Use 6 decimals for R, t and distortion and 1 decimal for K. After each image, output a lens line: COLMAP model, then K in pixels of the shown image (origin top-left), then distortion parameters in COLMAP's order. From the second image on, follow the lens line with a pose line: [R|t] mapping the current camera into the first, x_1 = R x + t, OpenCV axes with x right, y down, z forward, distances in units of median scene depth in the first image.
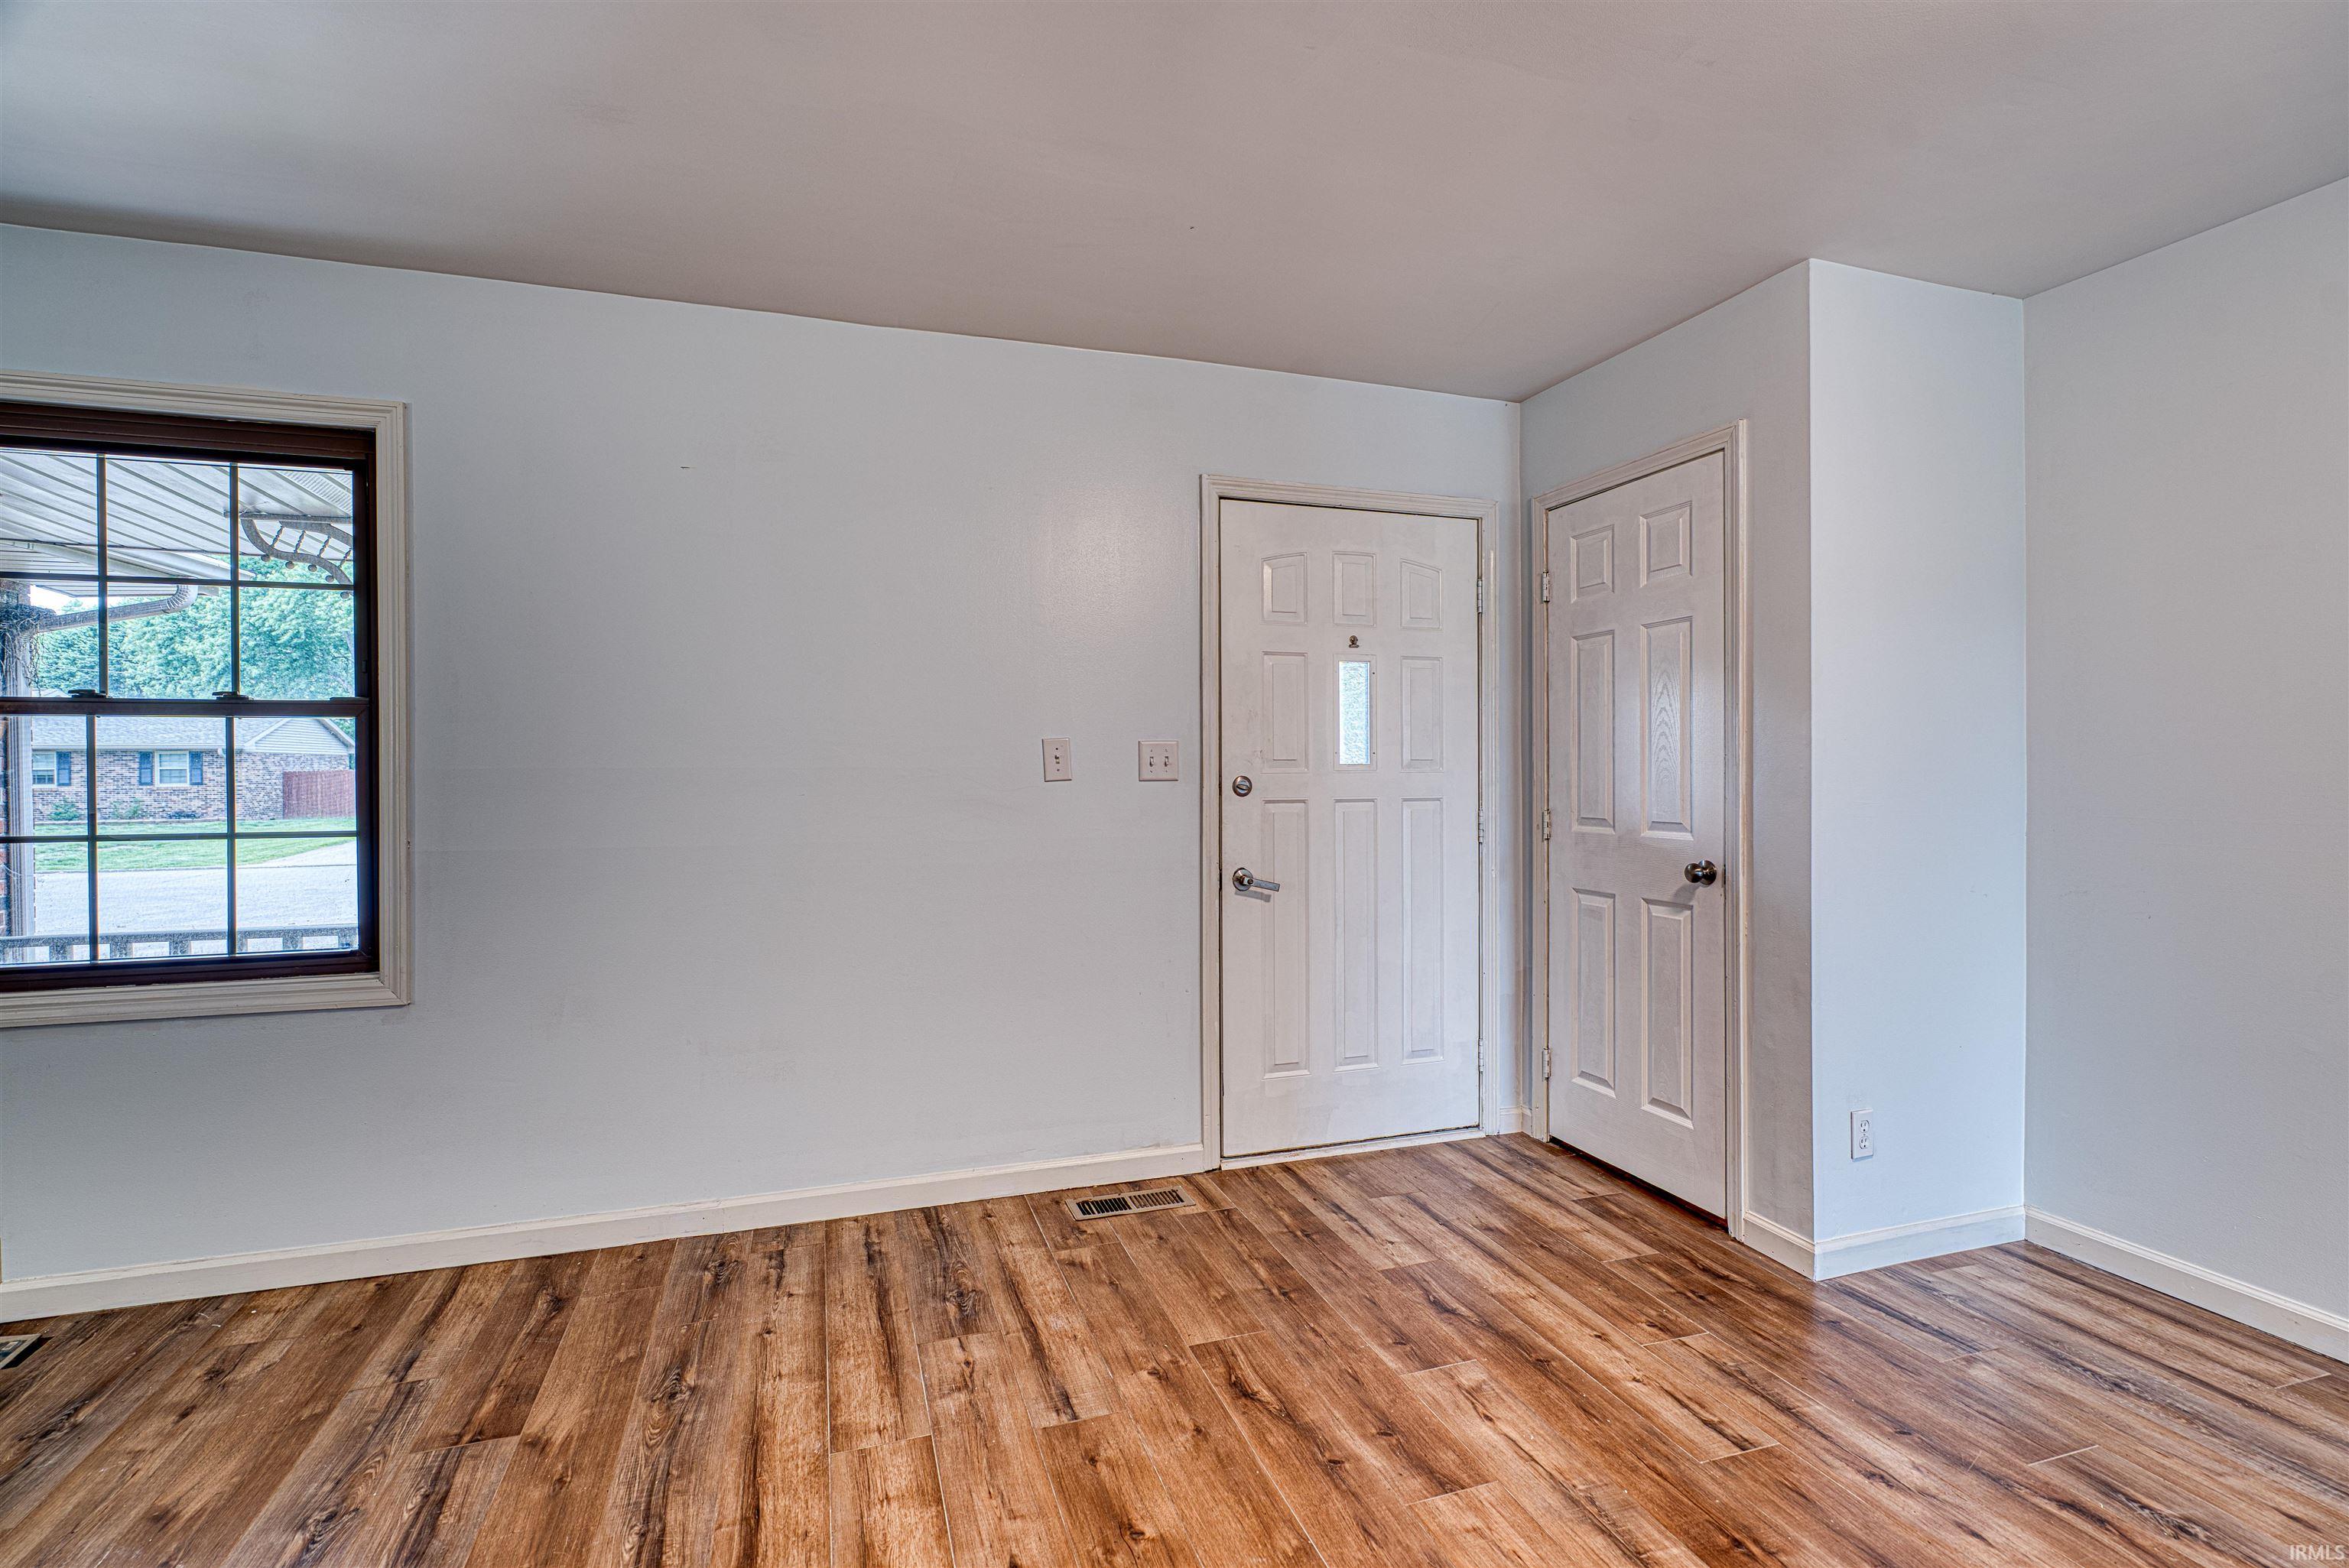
lens RADIAL K [[1086.1, 0, 1156.6], [0, 1086.1, 788.2], [0, 0, 1]] dist [-0.009529, 0.003652]
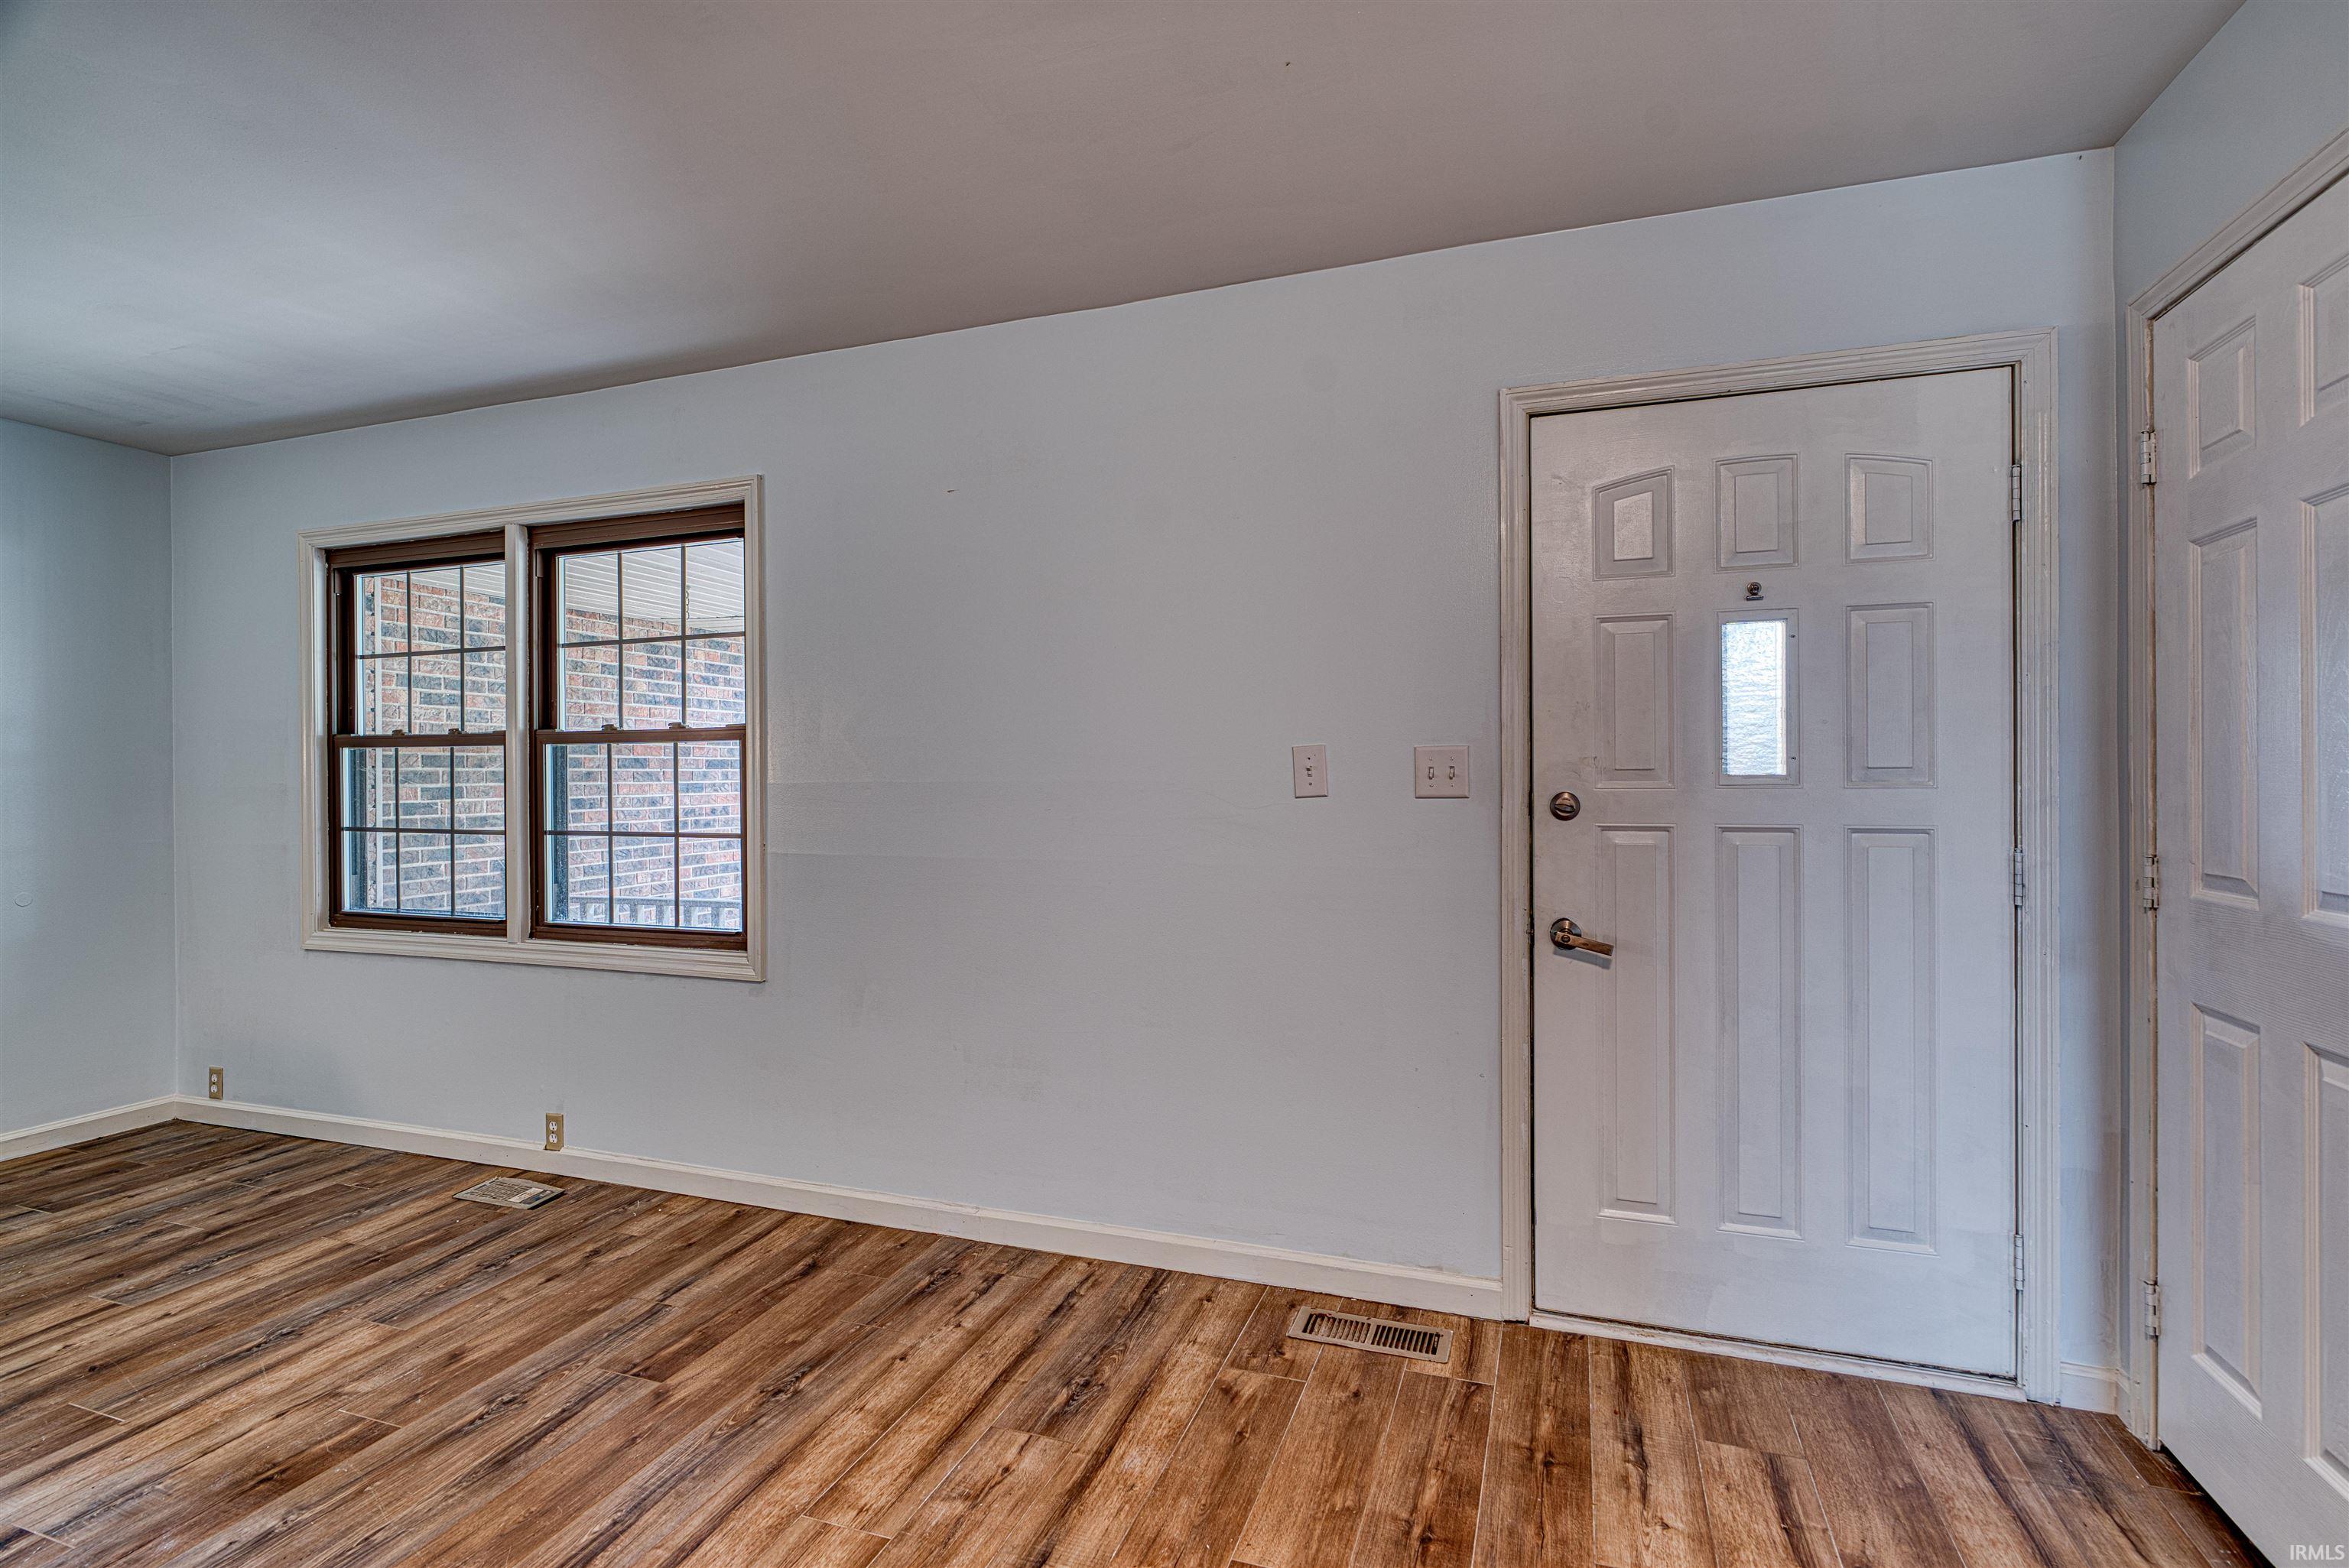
lens RADIAL K [[1086.1, 0, 1180.6], [0, 1086.1, 786.2], [0, 0, 1]] dist [-0.009529, 0.003652]
pose [[0.794711, 0.004823, -0.606969, 0.354711], [-0.006012, 0.999982, 0.000074, -0.015437], [0.606958, 0.003591, 0.794725, 0.299723]]
